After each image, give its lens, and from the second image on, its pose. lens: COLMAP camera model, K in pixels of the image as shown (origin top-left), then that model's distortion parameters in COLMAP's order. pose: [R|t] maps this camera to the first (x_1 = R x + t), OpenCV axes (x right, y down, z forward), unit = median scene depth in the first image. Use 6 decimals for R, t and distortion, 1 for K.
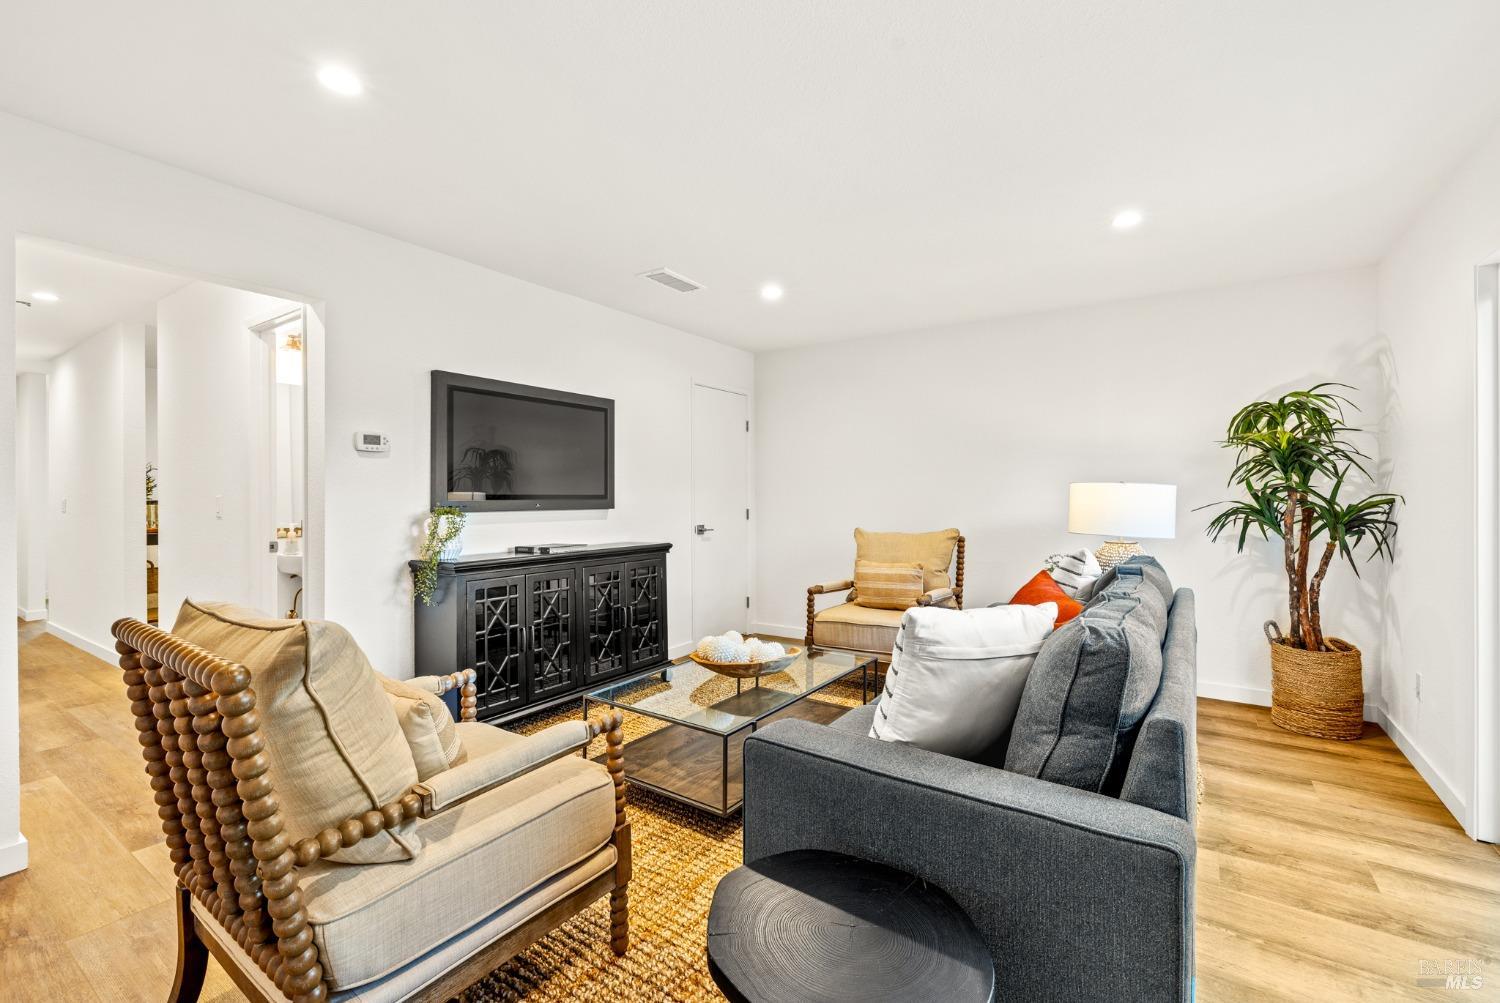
lens RADIAL K [[653.4, 0, 749.7], [0, 653.4, 493.1], [0, 0, 1]] dist [0.001953, -0.000651]
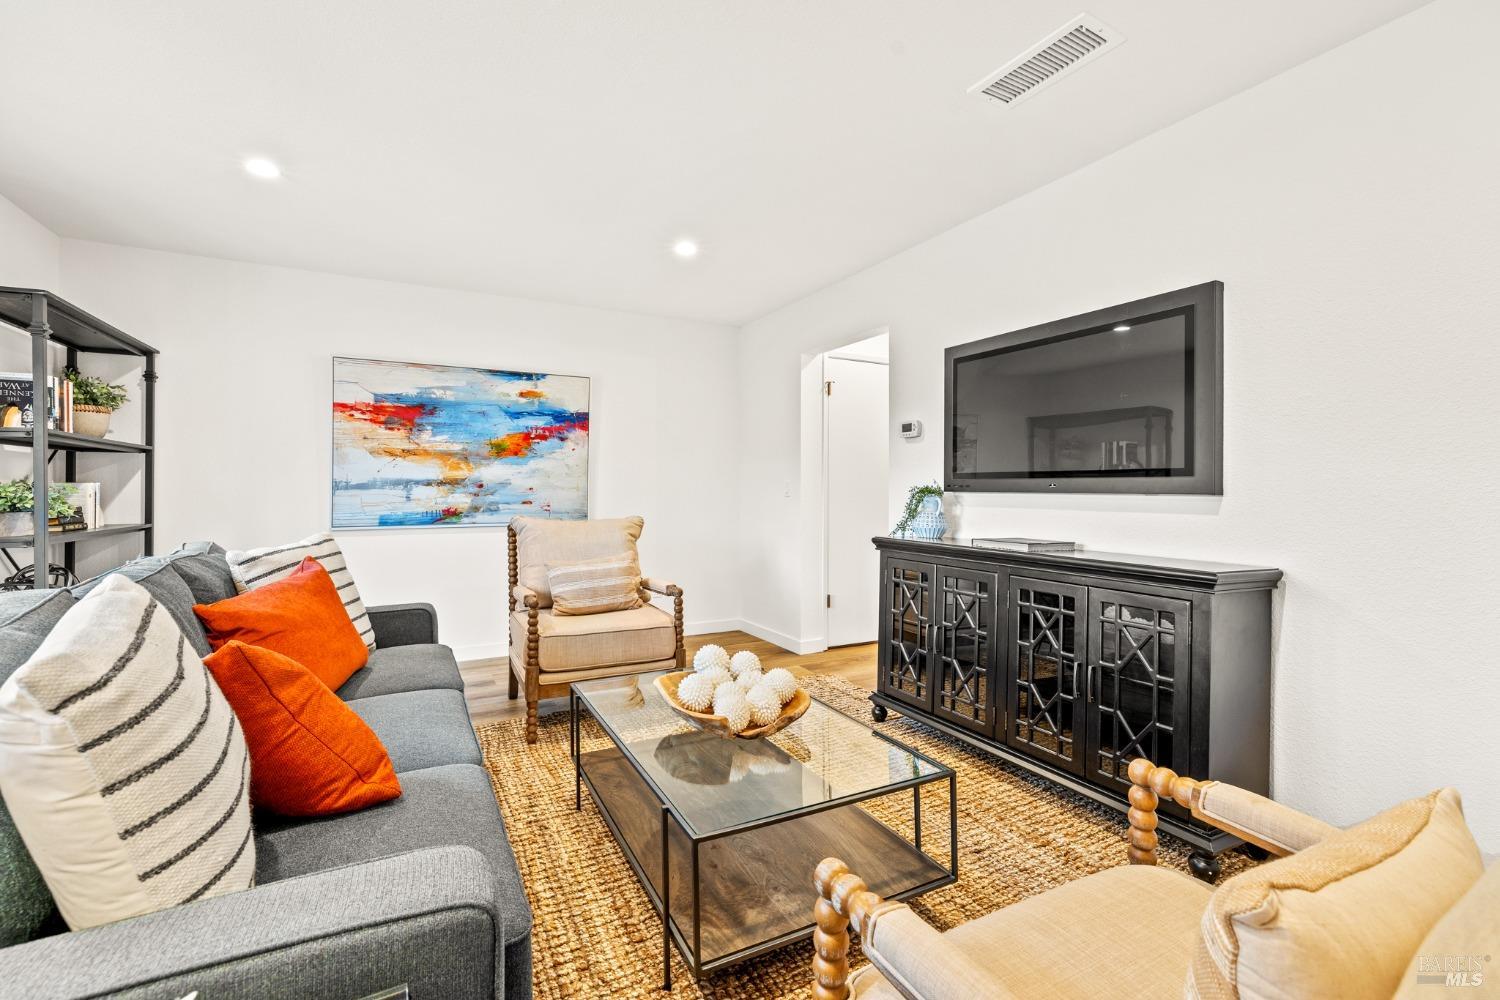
lens RADIAL K [[653.4, 0, 749.7], [0, 653.4, 491.6], [0, 0, 1]] dist [0.001953, -0.000651]
pose [[-0.468791, -0.009858, -0.883254, 0.470475], [-0.014482, 0.999889, -0.003473, 0.031462], [0.883191, 0.011163, -0.468881, 1.059668]]
